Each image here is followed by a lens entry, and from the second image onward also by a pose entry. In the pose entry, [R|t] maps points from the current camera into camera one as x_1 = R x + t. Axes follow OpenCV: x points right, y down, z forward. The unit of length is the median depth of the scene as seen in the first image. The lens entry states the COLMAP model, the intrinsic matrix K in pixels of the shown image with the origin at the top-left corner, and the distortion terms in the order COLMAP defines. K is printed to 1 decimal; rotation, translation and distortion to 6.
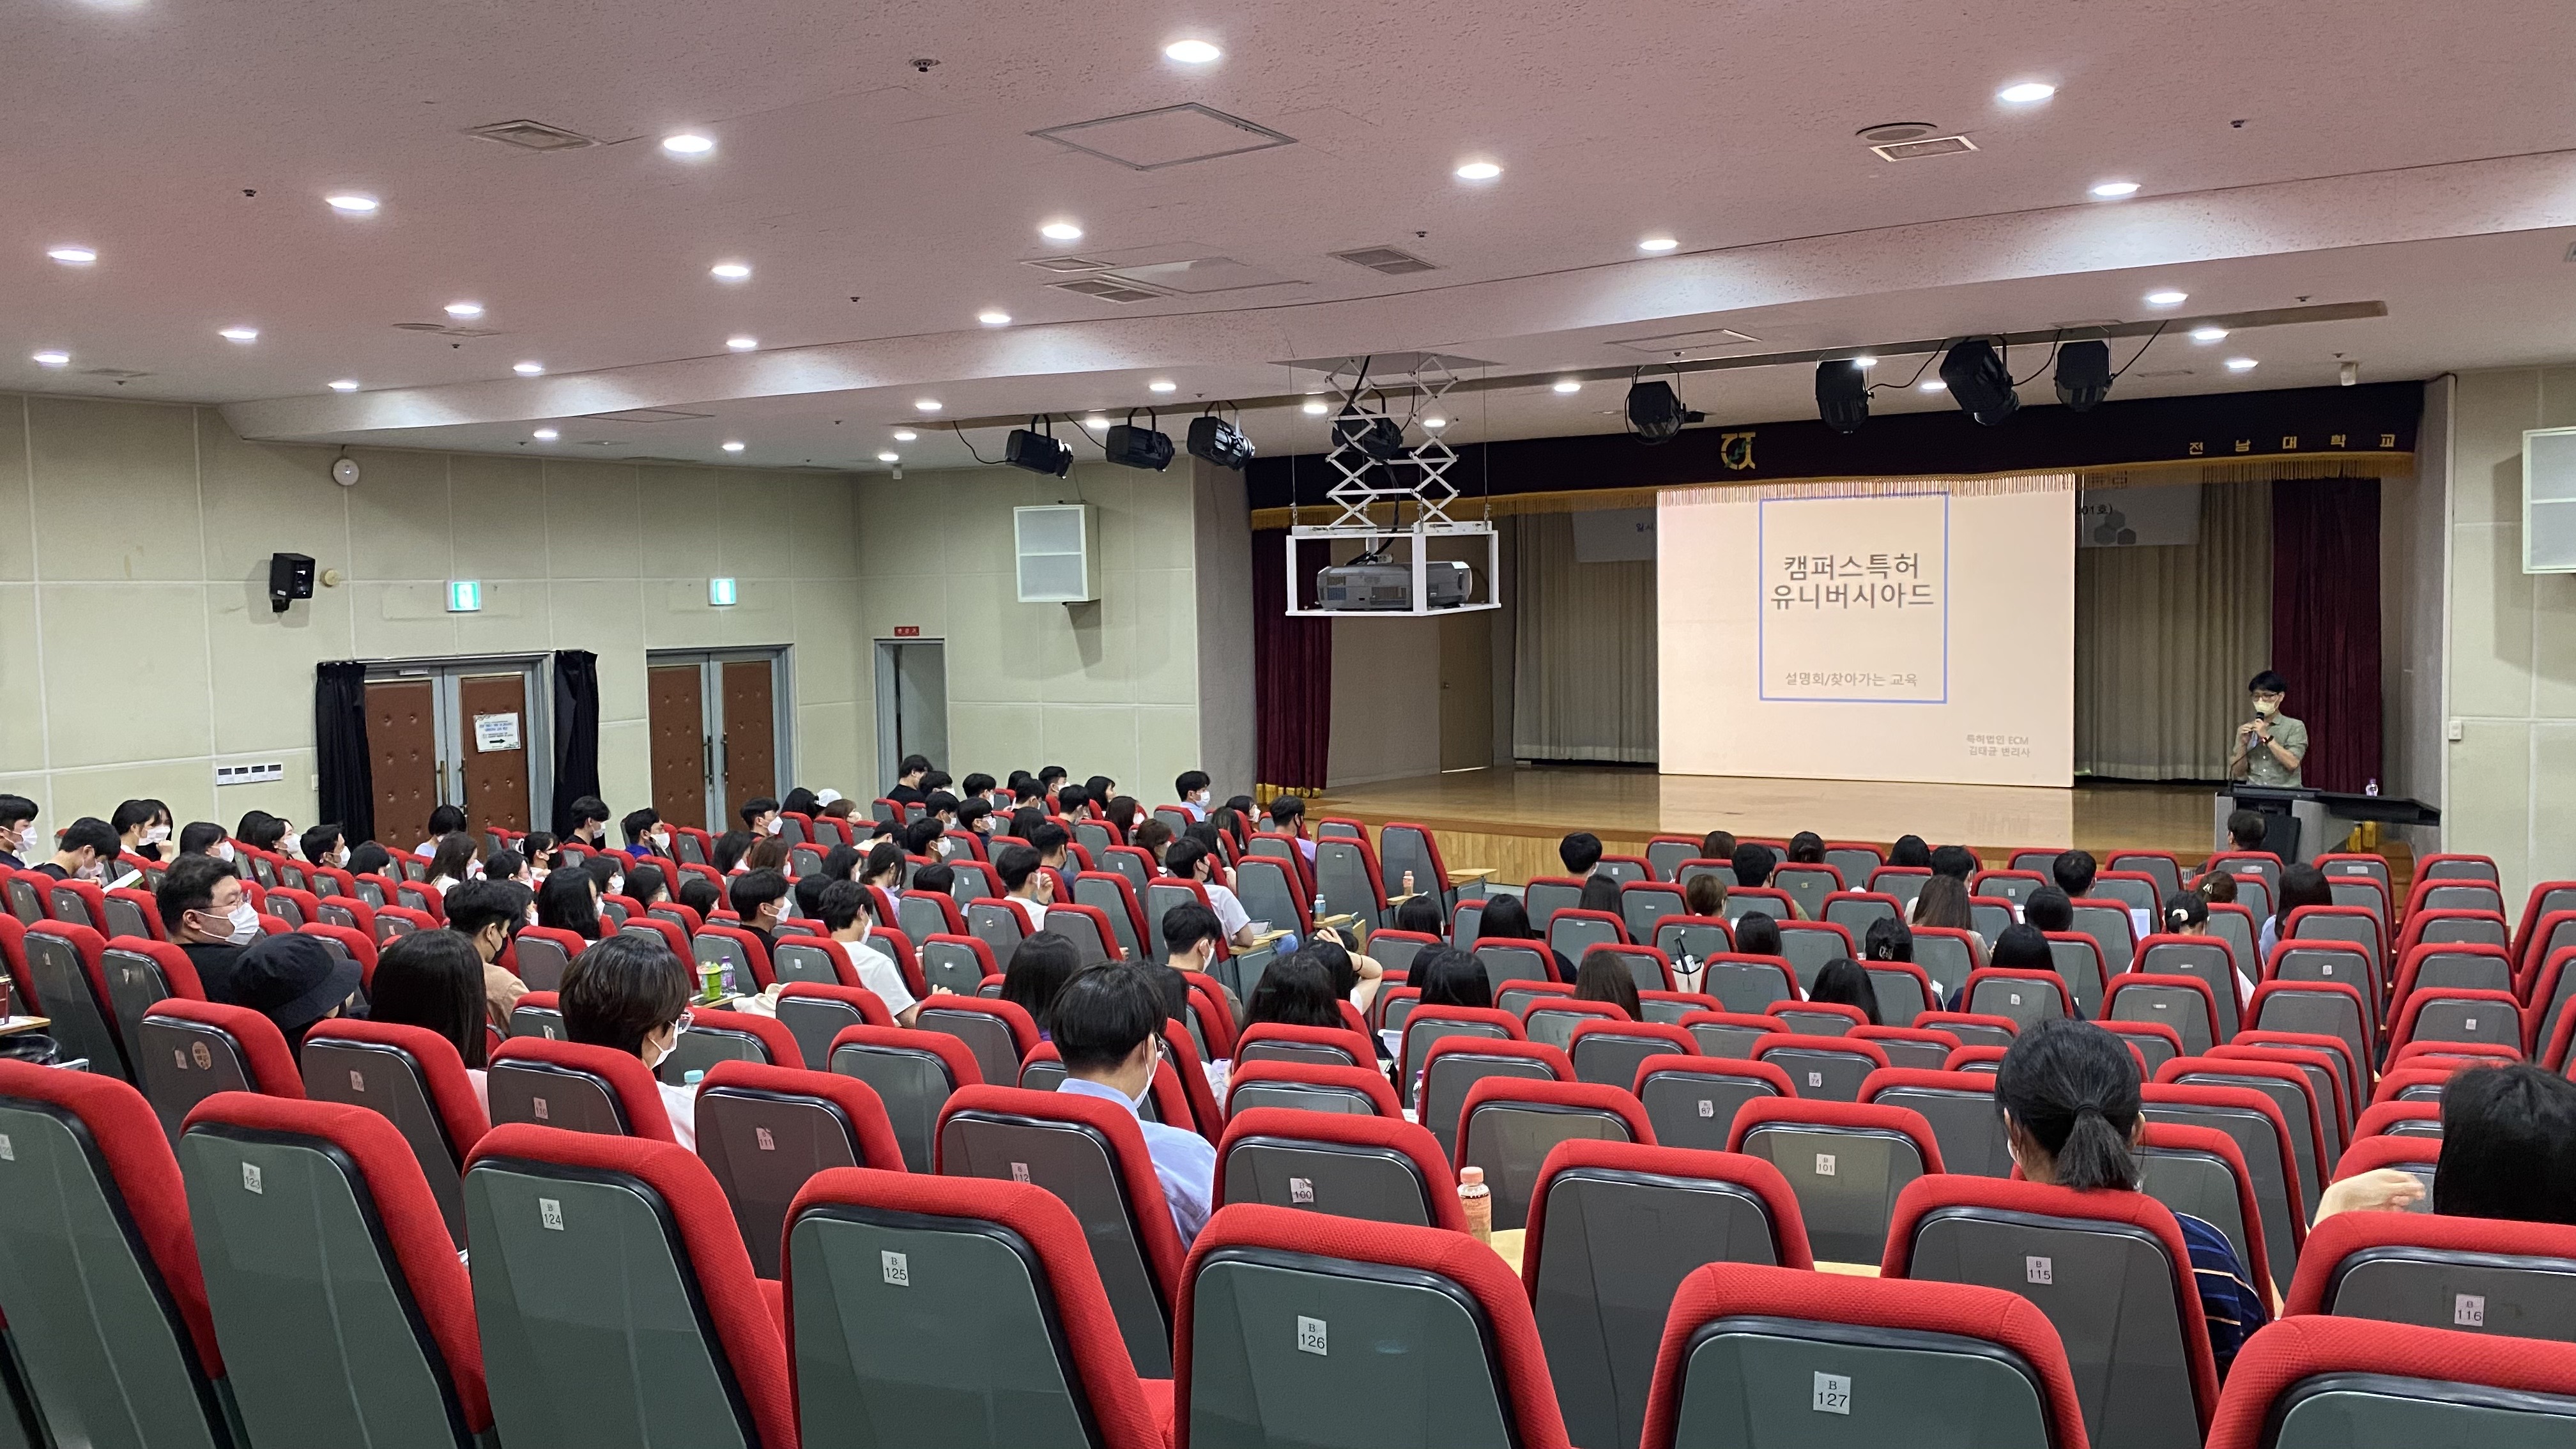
lens RADIAL K [[1966.9, 0, 1288.0], [0, 1966.9, 724.5], [0, 0, 1]] dist [0.034758, -0.031070]
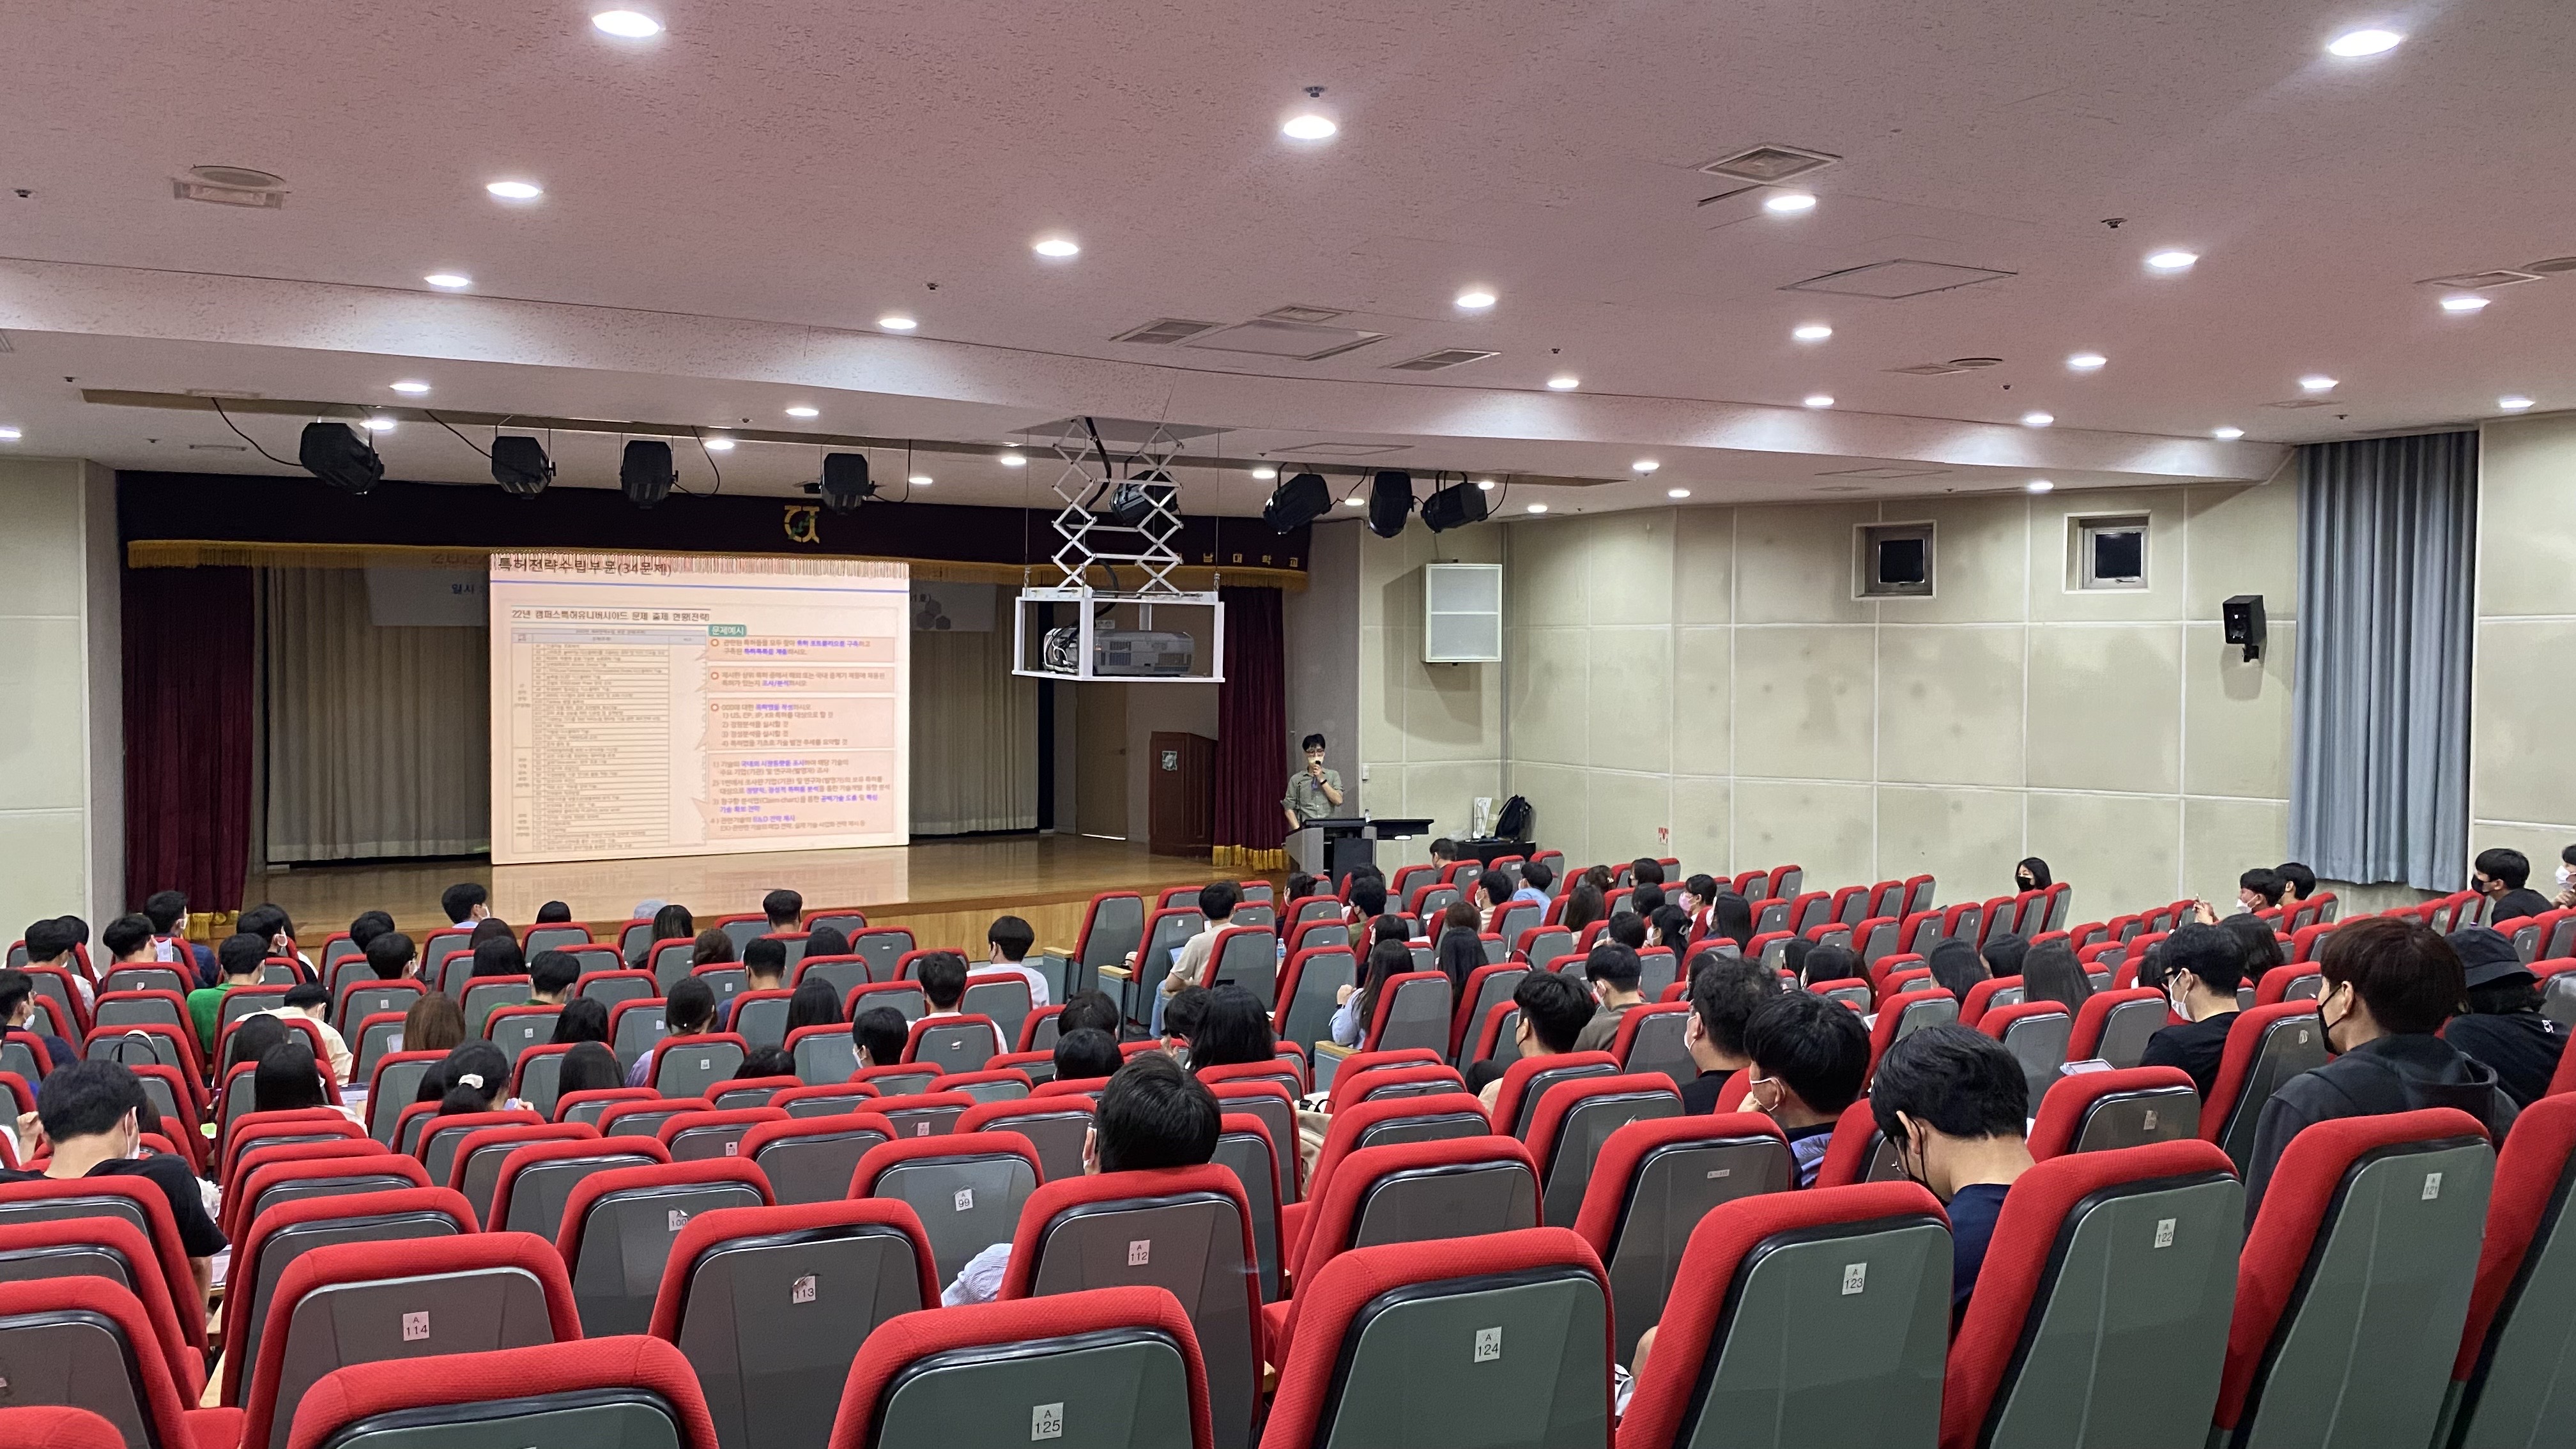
lens RADIAL K [[1965.9, 0, 1299.8], [0, 1965.9, 724.7], [0, 0, 1]] dist [0.095960, -0.152621]
pose [[0.495415, -0.008190, 0.868618, -0.635351], [0.046200, 0.998789, -0.016933, -0.009490], [-0.867427, 0.048519, 0.495193, 0.347641]]
